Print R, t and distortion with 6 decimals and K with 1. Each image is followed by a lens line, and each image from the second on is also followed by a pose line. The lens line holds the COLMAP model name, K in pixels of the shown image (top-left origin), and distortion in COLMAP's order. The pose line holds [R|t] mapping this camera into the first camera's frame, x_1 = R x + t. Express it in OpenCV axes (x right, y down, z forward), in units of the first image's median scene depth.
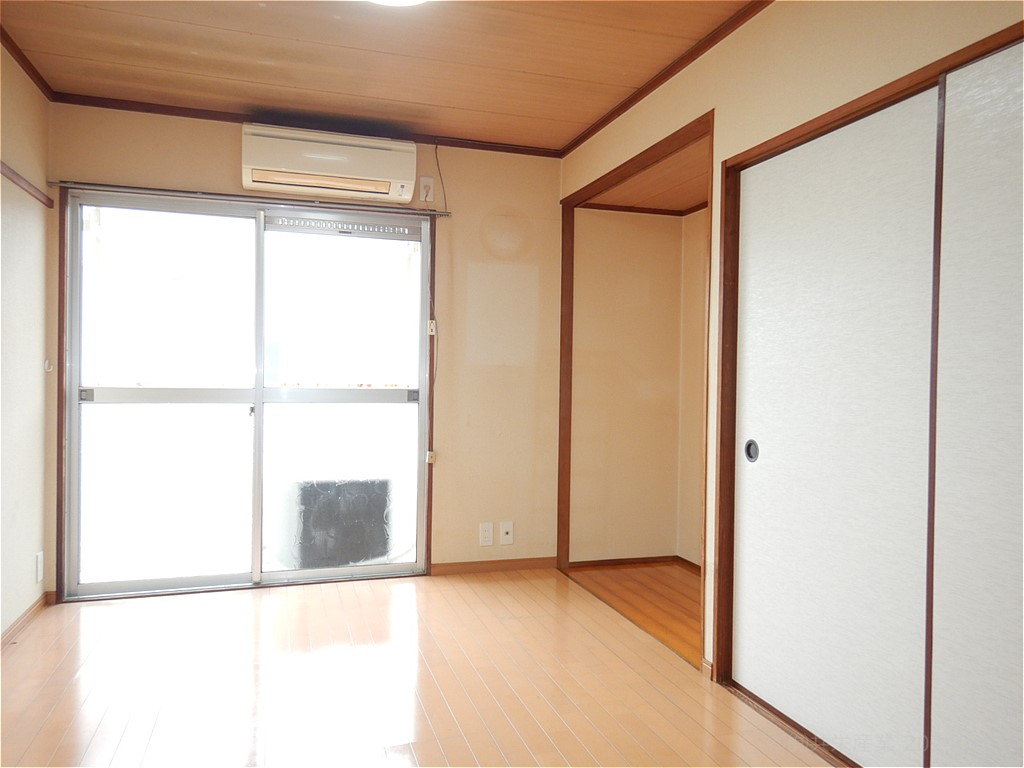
lens RADIAL K [[733.2, 0, 511.8], [0, 733.2, 384.0], [0, 0, 1]] dist [0.022332, 0.004164]
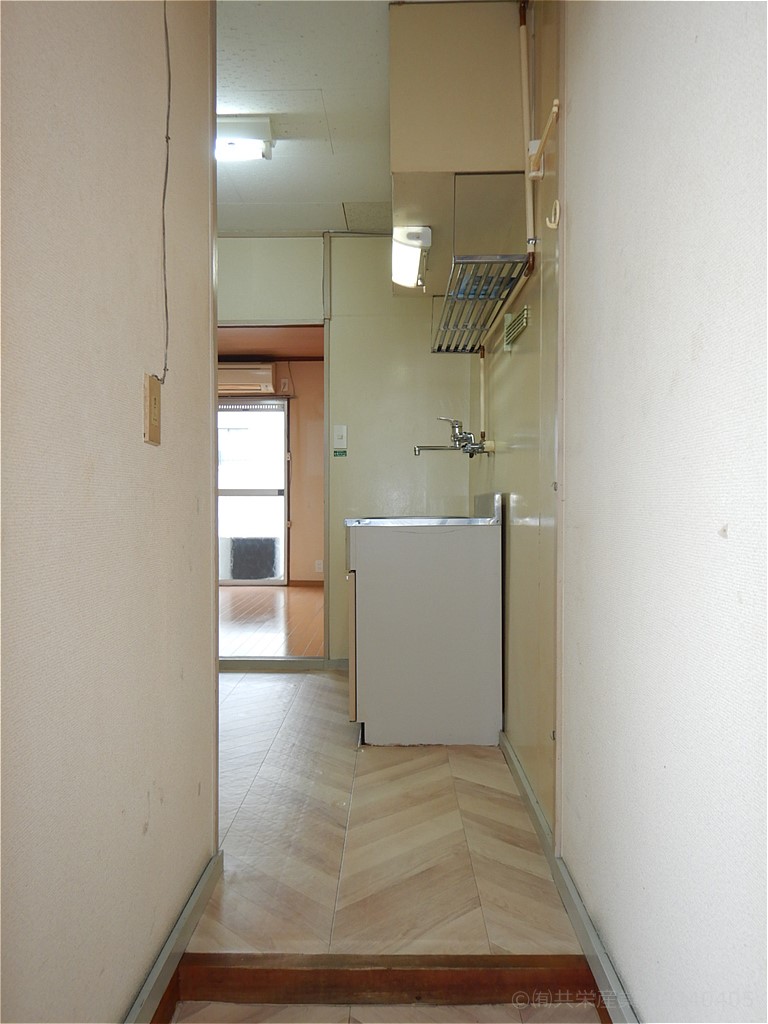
lens RADIAL K [[733.2, 0, 387.5], [0, 733.2, 511.2], [0, 0, 1]] dist [0.022332, 0.004164]
pose [[0.943689, -0.013682, -0.330552, 0.762514], [0.011296, 0.999894, -0.009138, 0.085882], [0.330642, 0.004889, 0.943744, -0.716186]]
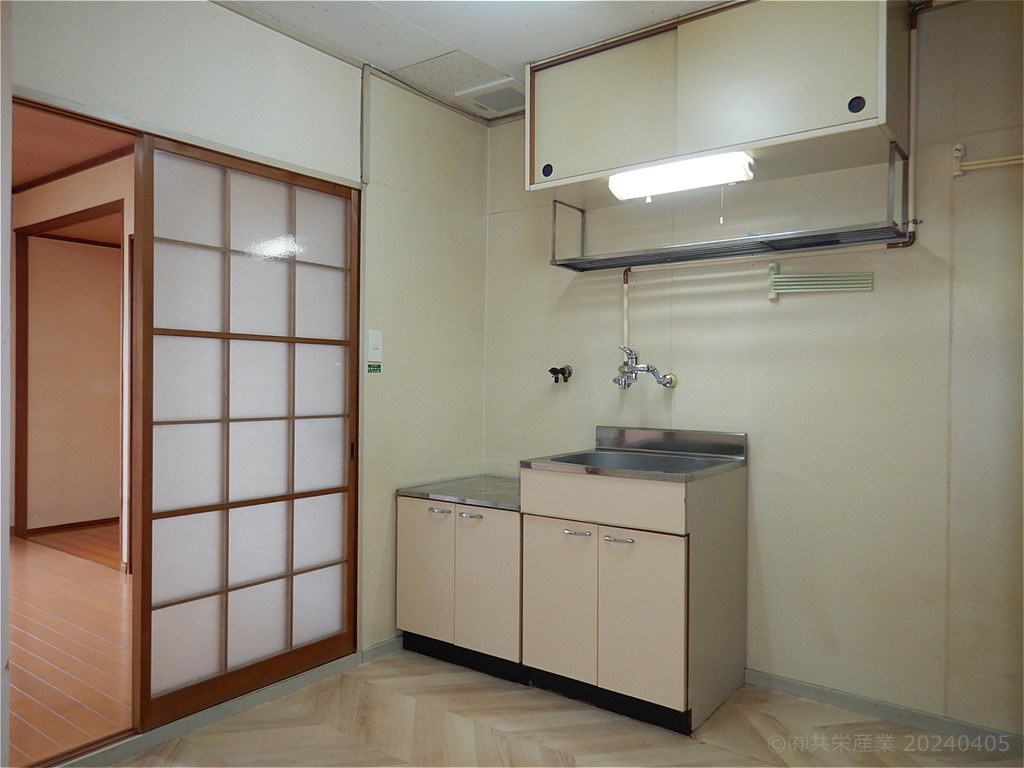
lens RADIAL K [[733.2, 0, 513.8], [0, 733.2, 382.7], [0, 0, 1]] dist [0.022332, 0.004164]
pose [[0.816761, -0.010120, 0.576887, 0.032105], [0.011037, 0.999937, 0.001914, 0.008855], [-0.576870, 0.004804, 0.816822, -0.472973]]
